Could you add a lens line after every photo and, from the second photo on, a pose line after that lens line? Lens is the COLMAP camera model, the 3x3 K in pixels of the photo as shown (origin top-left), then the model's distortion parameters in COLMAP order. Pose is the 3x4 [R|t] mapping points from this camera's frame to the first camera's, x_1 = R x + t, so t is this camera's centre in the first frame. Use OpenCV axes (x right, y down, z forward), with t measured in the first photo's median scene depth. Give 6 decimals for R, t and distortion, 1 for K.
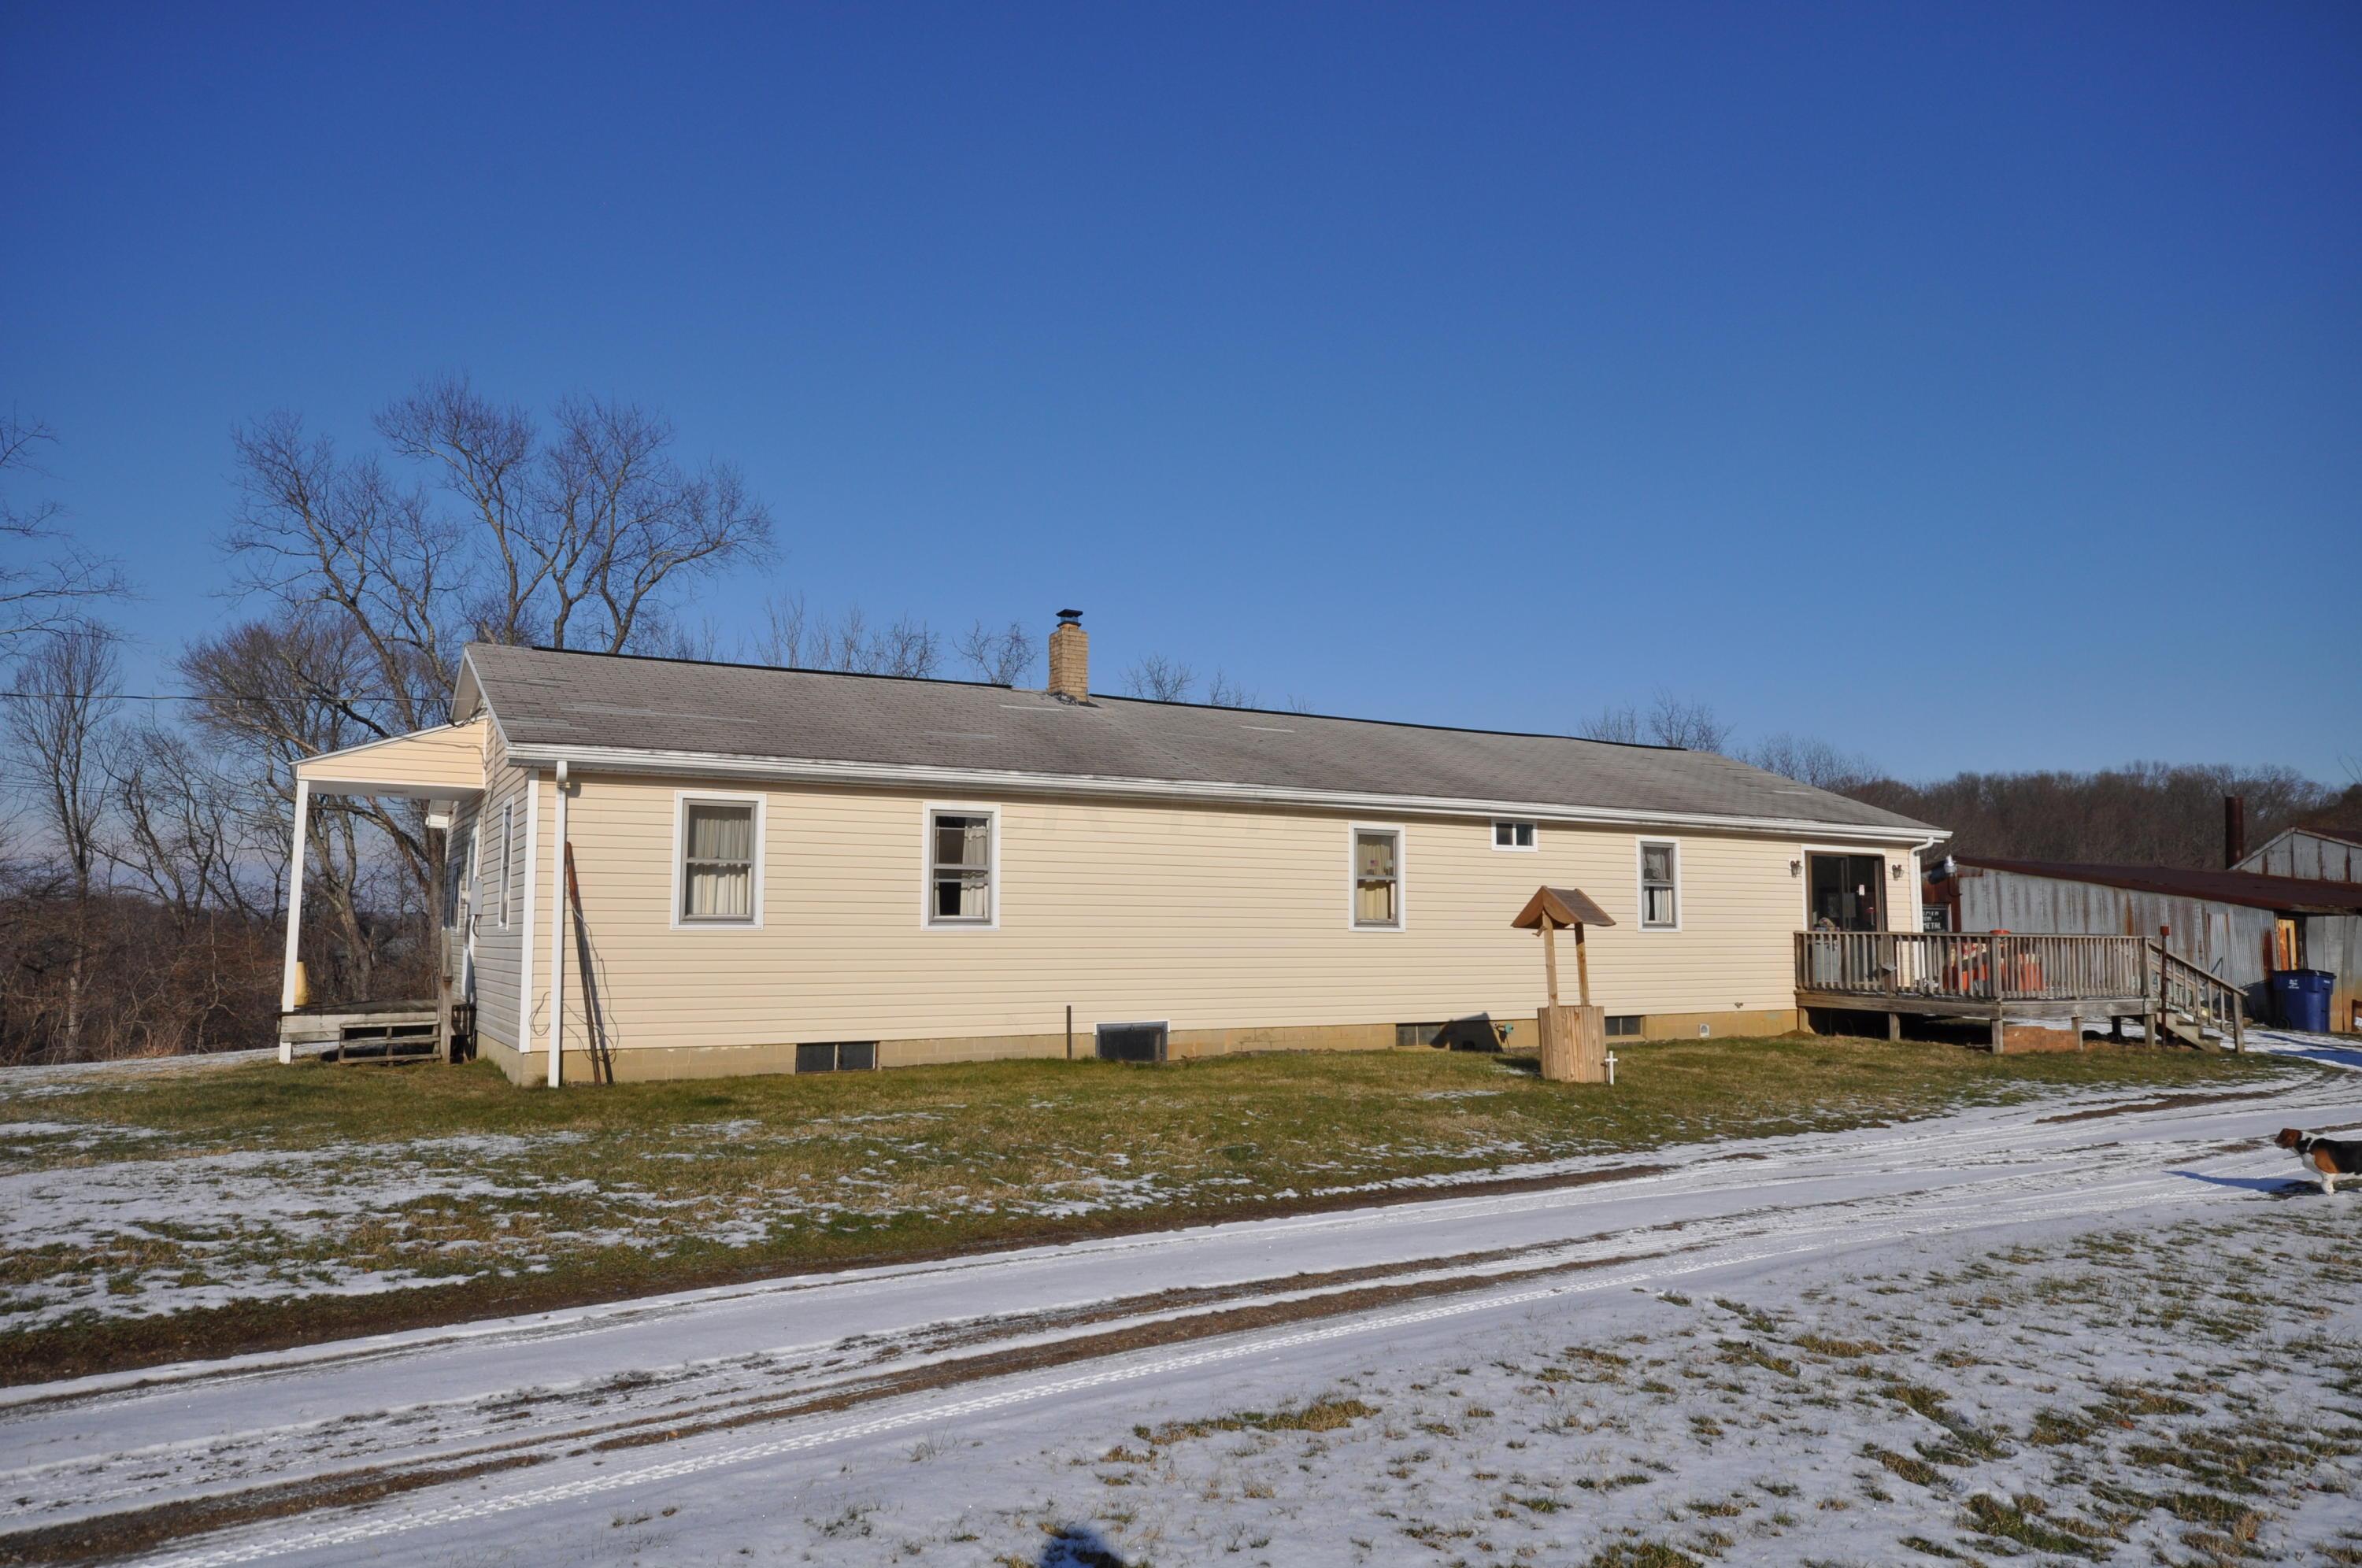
lens RADIAL K [[1447.6, 0, 1181.3], [0, 1447.6, 835.1], [0, 0, 1]] dist [0.028794, 0.000385]
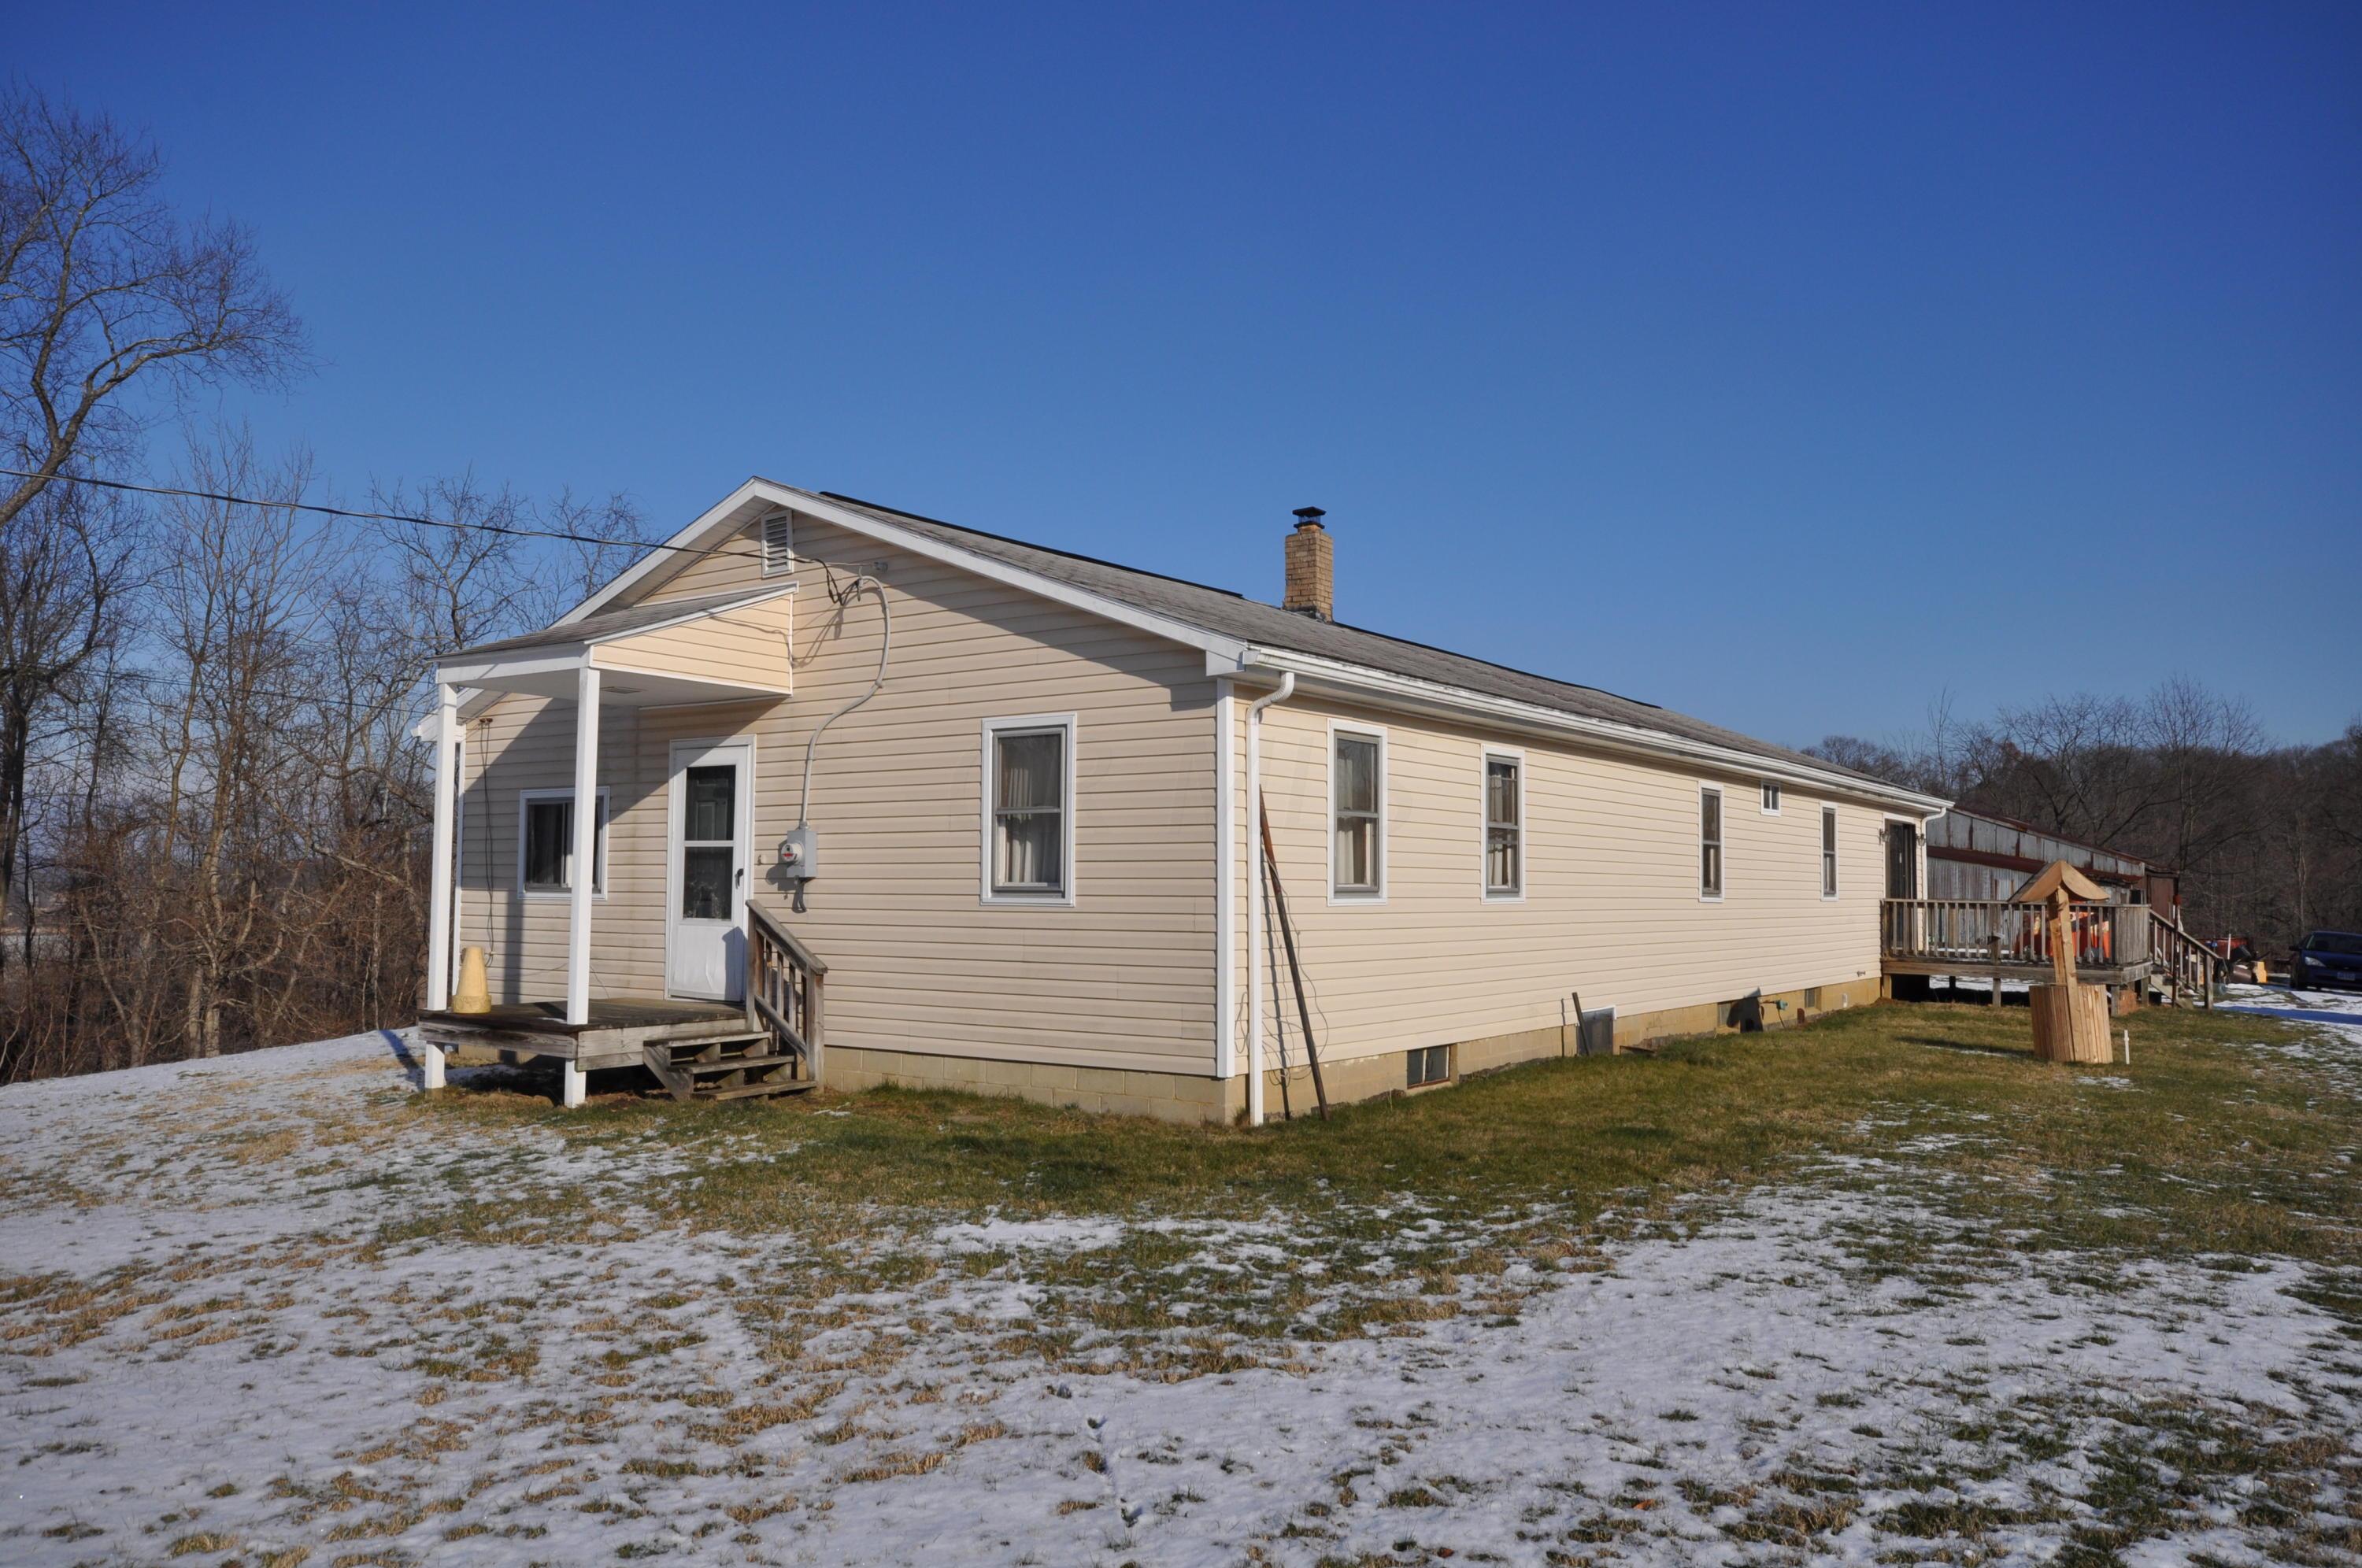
lens RADIAL K [[1660.7, 0, 1181.0], [0, 1660.7, 784.0], [0, 0, 1]] dist [0.052376, 0.000303]
pose [[0.918471, 0.027432, 0.394536, -0.511934], [-0.028945, 0.999579, -0.002117, 0.005043], [-0.394428, -0.009476, 0.918878, 0.161677]]
